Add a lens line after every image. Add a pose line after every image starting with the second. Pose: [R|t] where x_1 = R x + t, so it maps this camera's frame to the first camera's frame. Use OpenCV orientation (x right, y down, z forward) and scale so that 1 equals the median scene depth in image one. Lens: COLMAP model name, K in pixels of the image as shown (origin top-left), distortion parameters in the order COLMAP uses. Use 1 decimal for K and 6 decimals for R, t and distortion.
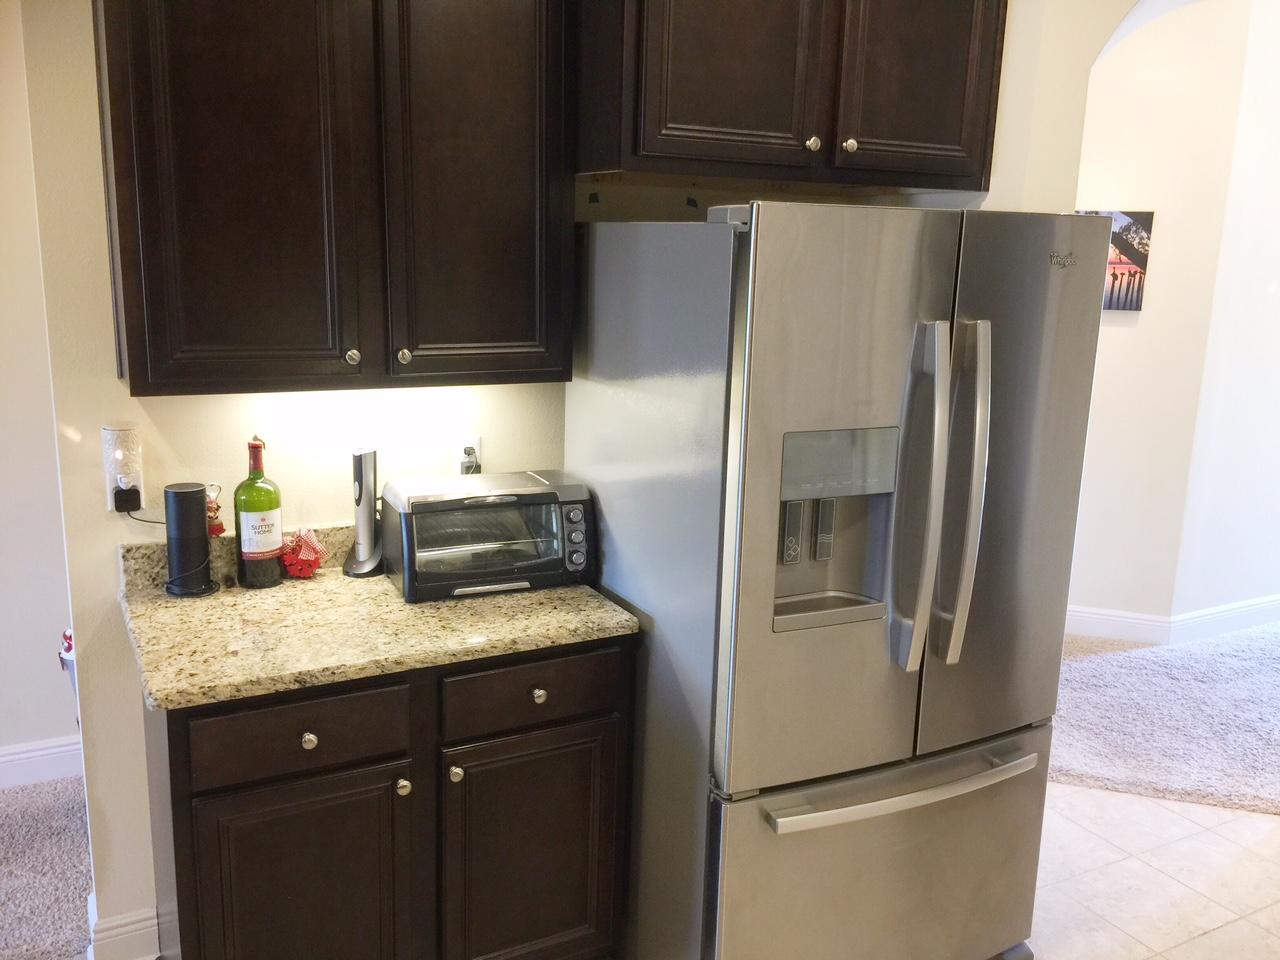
lens RADIAL K [[1090.8, 0, 641.4], [0, 1090.8, 475.6], [0, 0, 1]] dist [0.078662, -0.102793]
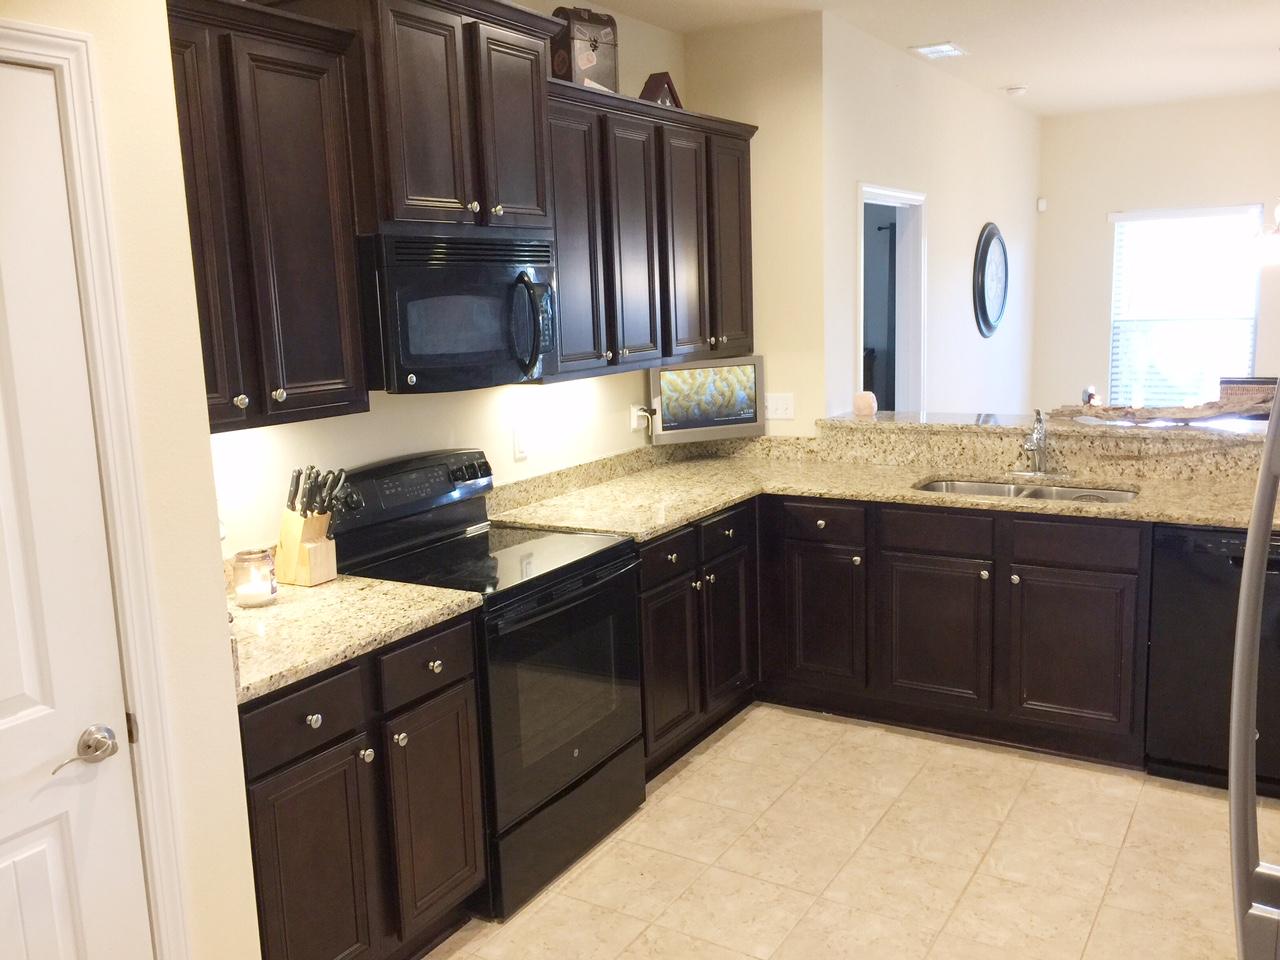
lens RADIAL K [[1090.8, 0, 641.4], [0, 1090.8, 475.6], [0, 0, 1]] dist [0.078662, -0.102793]
pose [[0.866552, -0.133575, 0.480879, -0.445077], [0.162428, 0.986544, -0.018662, 0.055106], [-0.471916, 0.094279, 0.876588, -0.163831]]
